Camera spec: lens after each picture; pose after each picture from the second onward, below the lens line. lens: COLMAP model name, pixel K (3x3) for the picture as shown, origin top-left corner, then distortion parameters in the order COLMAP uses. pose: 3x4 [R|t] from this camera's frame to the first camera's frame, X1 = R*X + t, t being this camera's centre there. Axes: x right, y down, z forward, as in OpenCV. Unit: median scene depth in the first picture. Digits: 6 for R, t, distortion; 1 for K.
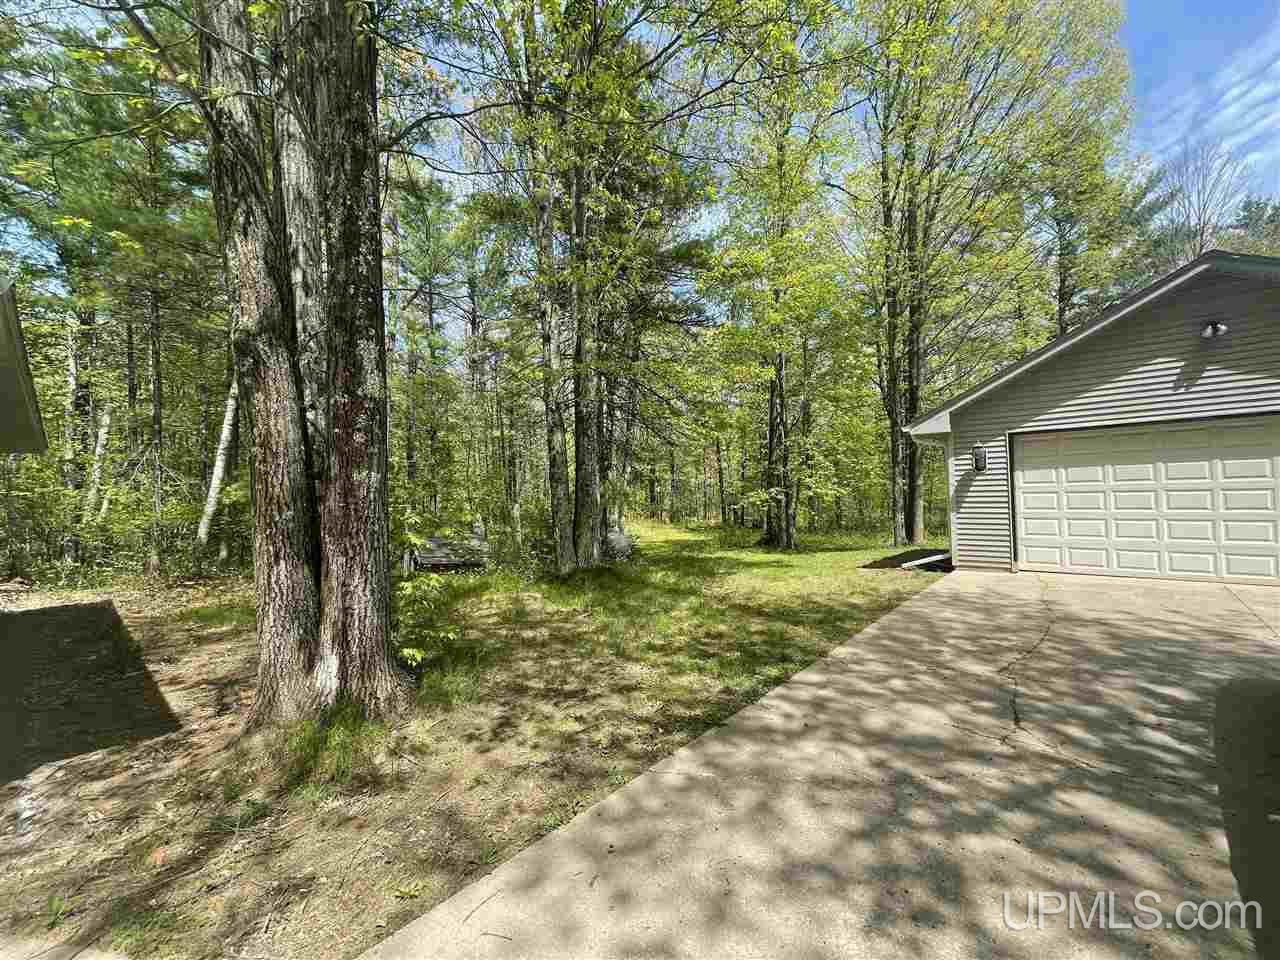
lens RADIAL K [[516.8, 0, 647.5], [0, 516.8, 484.4], [0, 0, 1]] dist [0.001142, -0.000595]
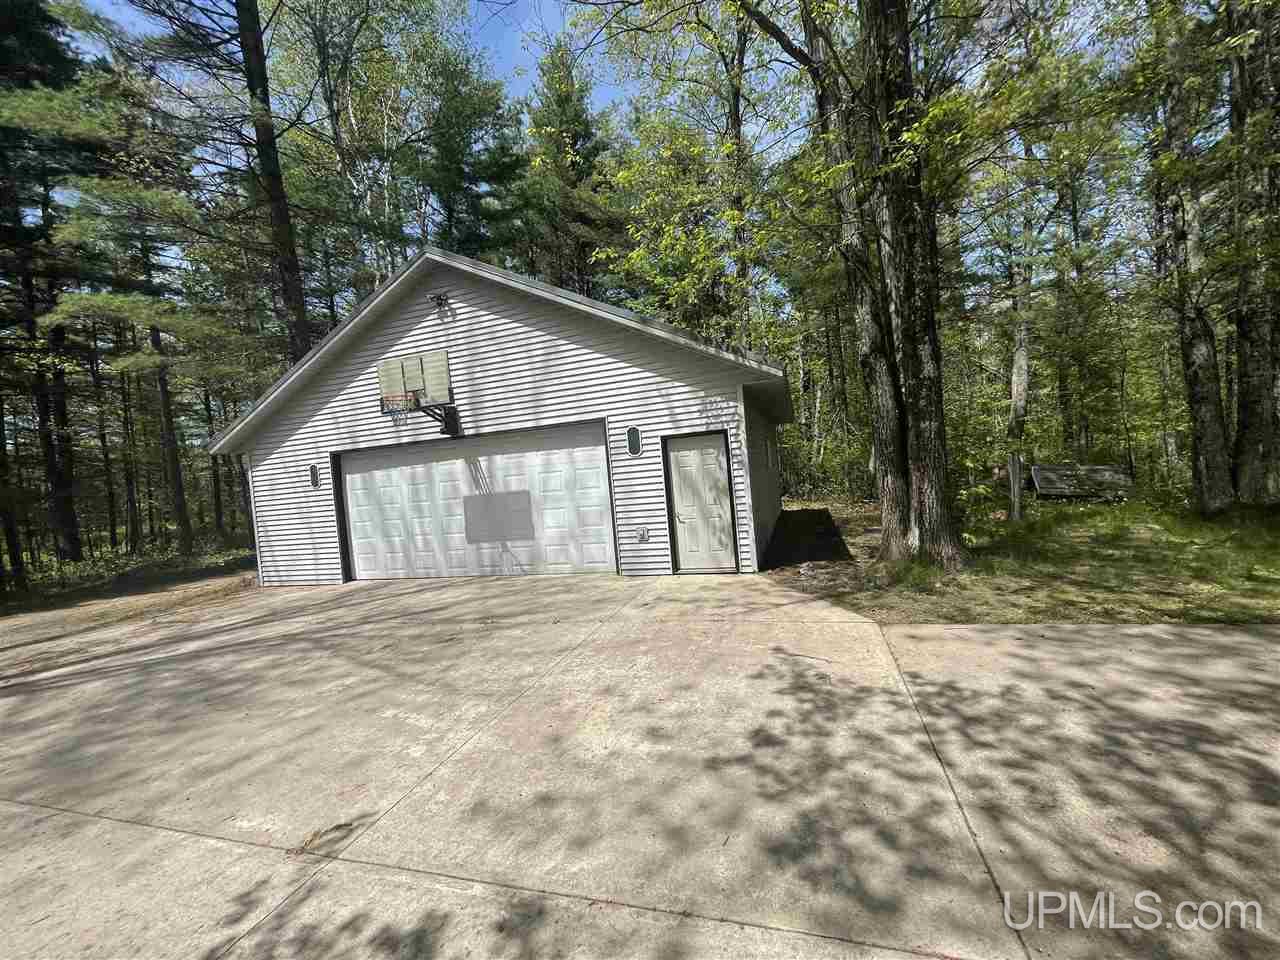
lens RADIAL K [[516.8, 0, 647.5], [0, 516.8, 484.4], [0, 0, 1]] dist [0.001142, -0.000595]
pose [[0.420010, 0.021229, -0.907271, 0.609056], [0.085942, 0.994303, 0.063052, -0.007512], [0.903441, -0.104455, 0.415793, -0.551912]]
